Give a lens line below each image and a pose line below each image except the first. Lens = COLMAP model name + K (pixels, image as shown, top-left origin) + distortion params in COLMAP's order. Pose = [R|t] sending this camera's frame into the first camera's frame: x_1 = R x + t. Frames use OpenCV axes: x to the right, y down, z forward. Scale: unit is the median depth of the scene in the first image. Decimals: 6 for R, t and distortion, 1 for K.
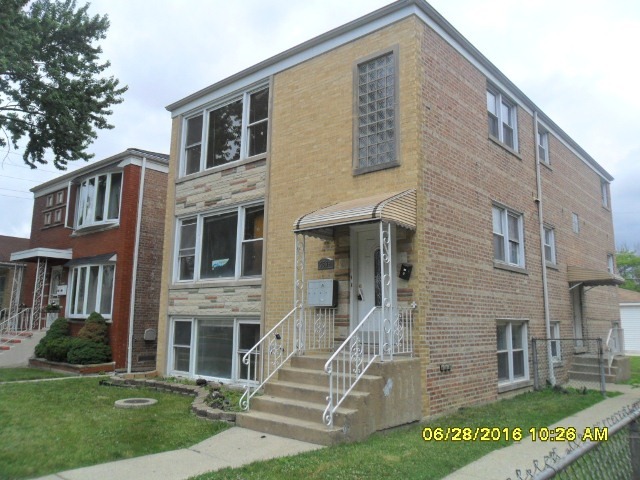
lens RADIAL K [[512.9, 0, 320.0], [0, 512.9, 240.0], [0, 0, 1]] dist [-0.016966, -0.002853]
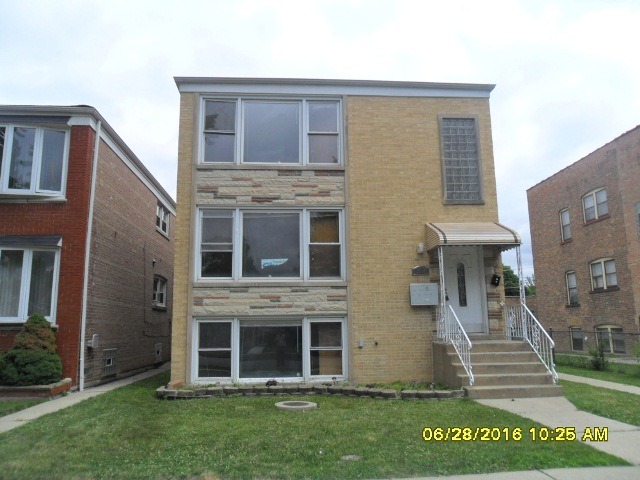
lens RADIAL K [[512.9, 0, 320.0], [0, 512.9, 240.0], [0, 0, 1]] dist [-0.016966, -0.002853]
pose [[0.709716, 0.097316, 0.697734, -0.844135], [-0.086805, 0.994946, -0.050473, 0.045606], [-0.699119, -0.024745, 0.714577, 0.237232]]
